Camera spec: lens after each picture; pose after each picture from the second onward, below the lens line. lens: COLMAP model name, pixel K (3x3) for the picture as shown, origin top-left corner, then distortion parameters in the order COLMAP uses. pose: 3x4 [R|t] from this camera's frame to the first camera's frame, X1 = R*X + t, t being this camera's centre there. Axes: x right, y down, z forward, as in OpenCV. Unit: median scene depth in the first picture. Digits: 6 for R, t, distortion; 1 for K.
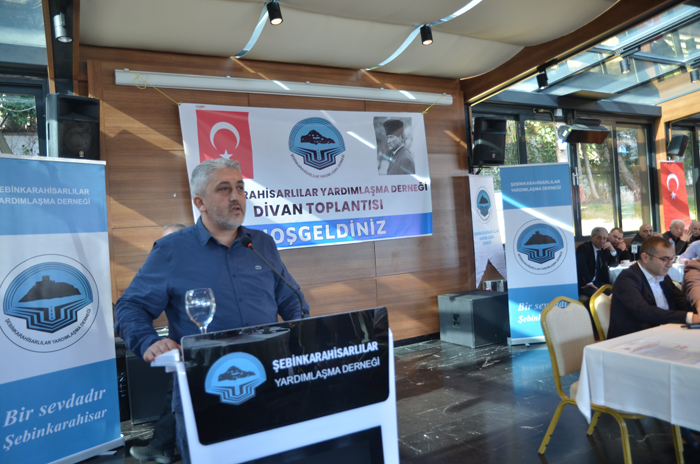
lens RADIAL K [[525.6, 0, 348.8], [0, 525.6, 235.2], [0, 0, 1]] dist [-0.092450, 0.100833]
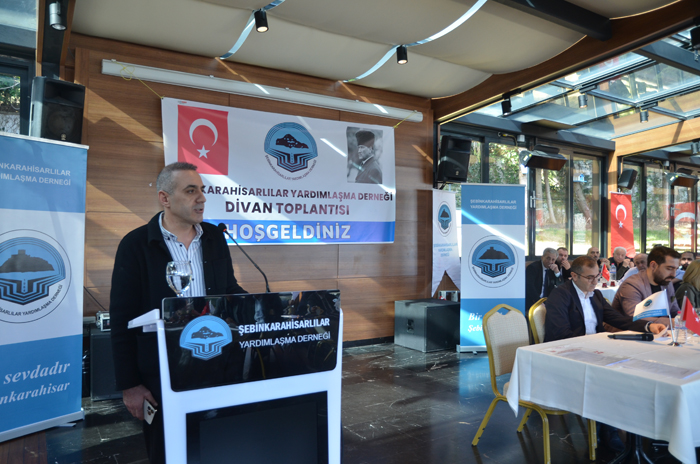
lens RADIAL K [[520.6, 0, 348.0], [0, 520.6, 235.0], [0, 0, 1]] dist [-0.101521, 0.105087]
pose [[0.995086, 0.077752, 0.061310, 0.002631], [-0.076865, 0.996902, -0.016701, 0.009058], [-0.062418, 0.011906, 0.997979, -0.041199]]
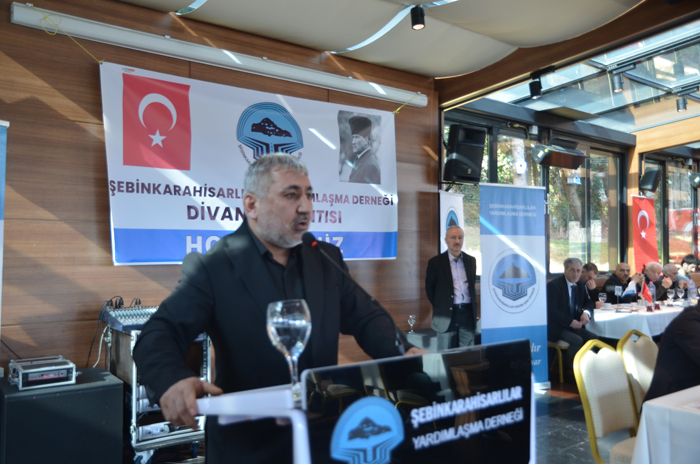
lens RADIAL K [[619.0, 0, 349.3], [0, 619.0, 238.8], [0, 0, 1]] dist [-0.055125, 0.140828]
pose [[0.982745, 0.075111, 0.169027, -0.089234], [-0.069407, 0.996809, -0.039416, 0.012693], [-0.171448, 0.027004, 0.984823, 0.049827]]
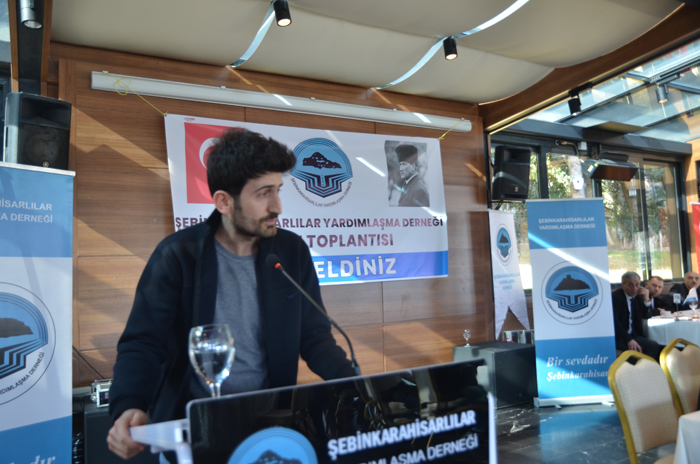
lens RADIAL K [[562.7, 0, 348.5], [0, 562.7, 238.0], [0, 0, 1]] dist [-0.078570, 0.121794]
pose [[0.999289, 0.028848, 0.024262, -0.034058], [-0.026973, 0.996868, -0.074335, 0.010588], [-0.026331, 0.073628, 0.996938, 0.072413]]
